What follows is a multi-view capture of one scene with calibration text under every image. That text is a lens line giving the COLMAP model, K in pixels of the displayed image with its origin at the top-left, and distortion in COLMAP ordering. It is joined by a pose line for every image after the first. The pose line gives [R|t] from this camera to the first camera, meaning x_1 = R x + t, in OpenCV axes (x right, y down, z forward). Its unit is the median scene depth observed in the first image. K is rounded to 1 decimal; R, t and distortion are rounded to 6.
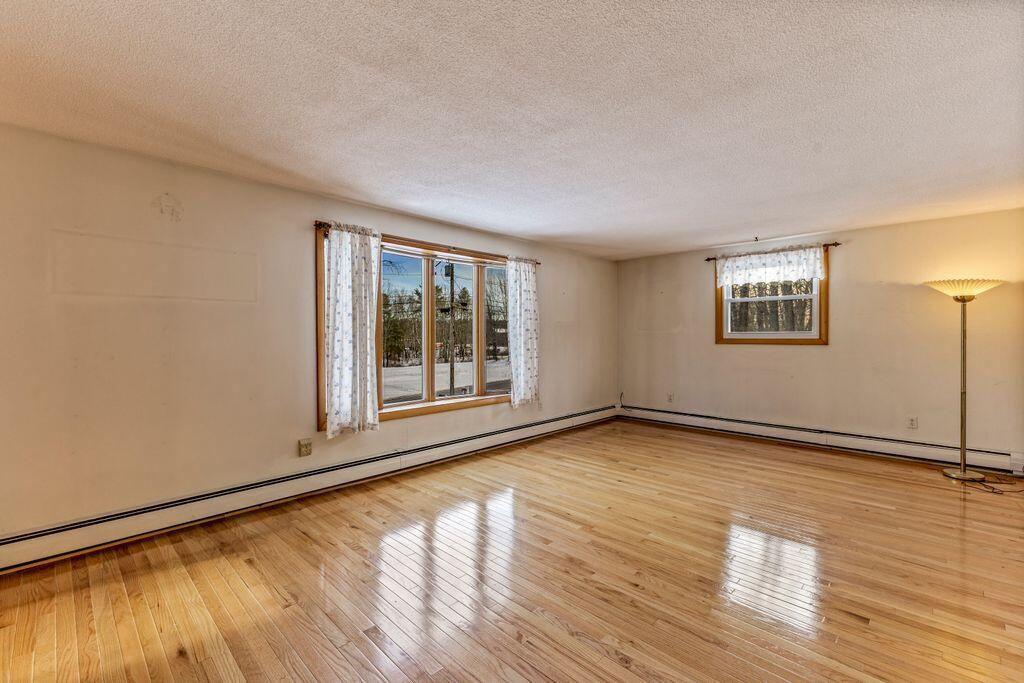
lens RADIAL K [[441.0, 0, 513.4], [0, 441.0, 339.1], [0, 0, 1]] dist [-0.001254, 0.000066]
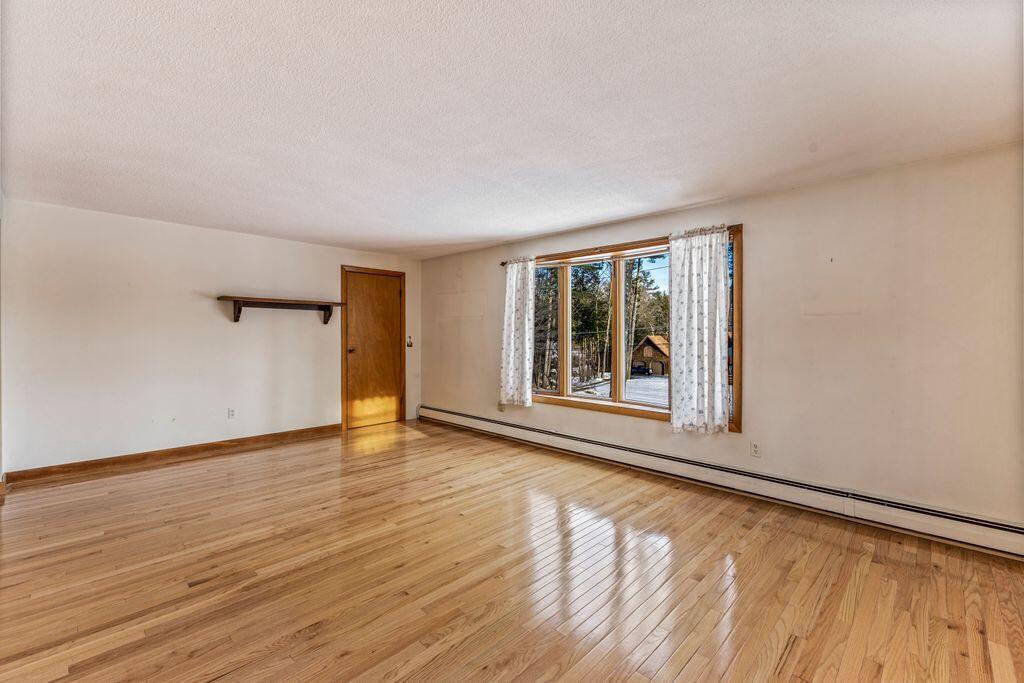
lens RADIAL K [[441.0, 0, 513.4], [0, 441.0, 335.9], [0, 0, 1]] dist [-0.001254, 0.000066]
pose [[0.003187, 0.002419, -0.999992, 0.870503], [-0.016334, 0.999864, 0.002367, -0.007937], [0.999862, 0.016326, 0.003226, 0.816278]]
